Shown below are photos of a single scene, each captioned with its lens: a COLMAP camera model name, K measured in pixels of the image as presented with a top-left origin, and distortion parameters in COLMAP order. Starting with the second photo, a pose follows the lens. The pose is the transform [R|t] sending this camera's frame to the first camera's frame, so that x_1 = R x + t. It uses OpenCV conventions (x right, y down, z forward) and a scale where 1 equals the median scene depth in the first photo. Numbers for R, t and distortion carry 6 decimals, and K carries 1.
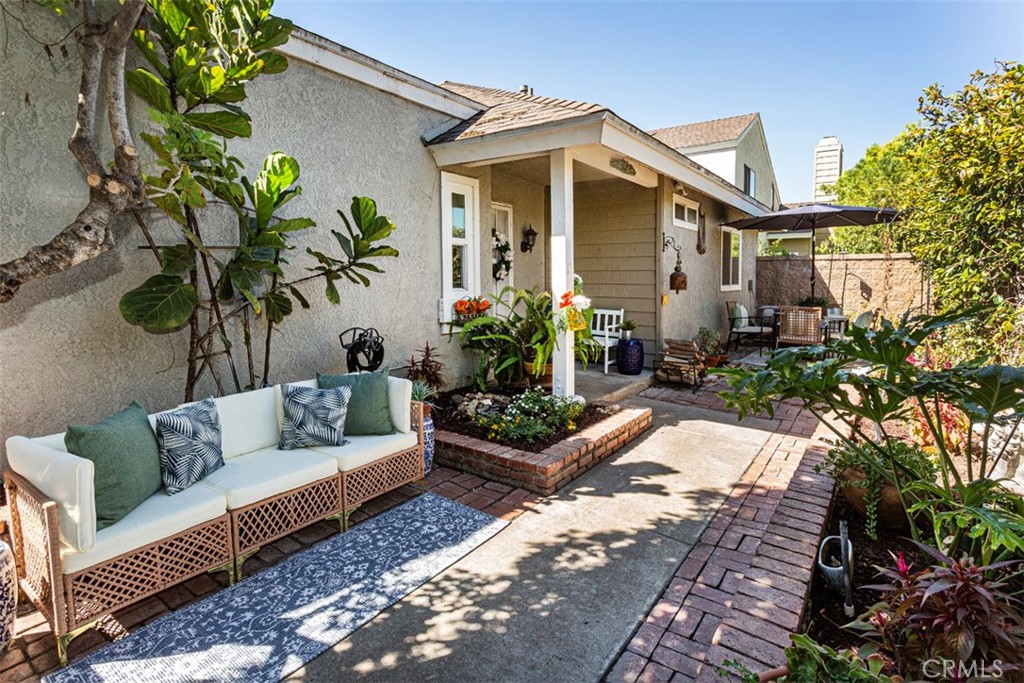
lens RADIAL K [[519.5, 0, 511.4], [0, 519.5, 252.7], [0, 0, 1]] dist [0.005588, 0.000930]
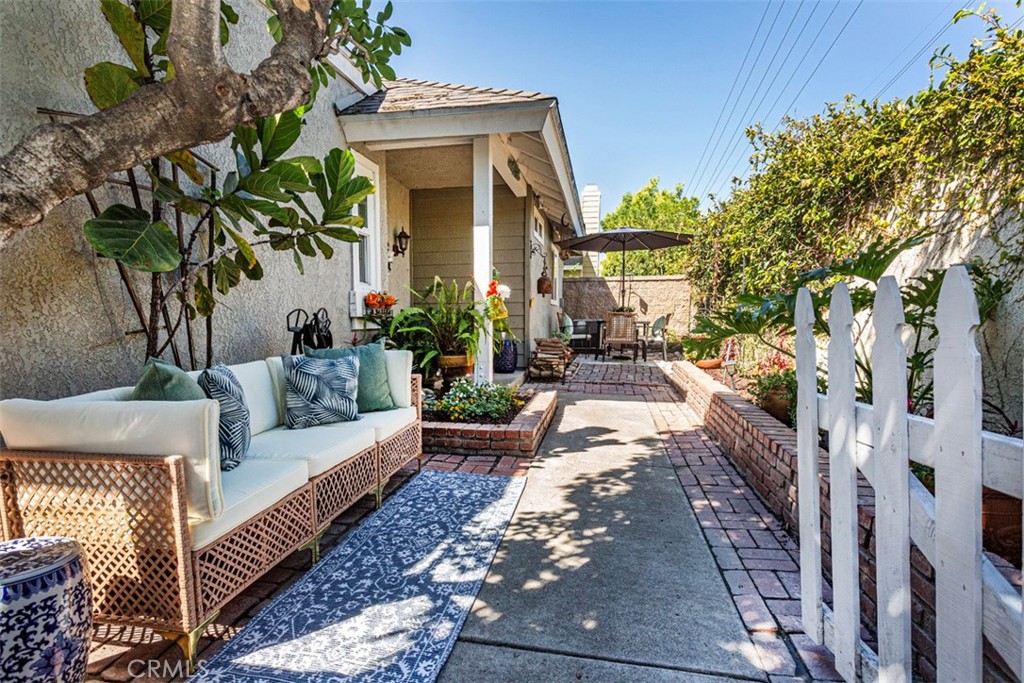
lens RADIAL K [[524.4, 0, 508.2], [0, 524.4, 320.8], [0, 0, 1]] dist [-0.001557, 0.000258]
pose [[0.900272, -0.019344, 0.434897, -0.514712], [-0.002562, 0.998760, 0.049727, 0.168669], [-0.435320, -0.045882, 0.899106, 0.103730]]
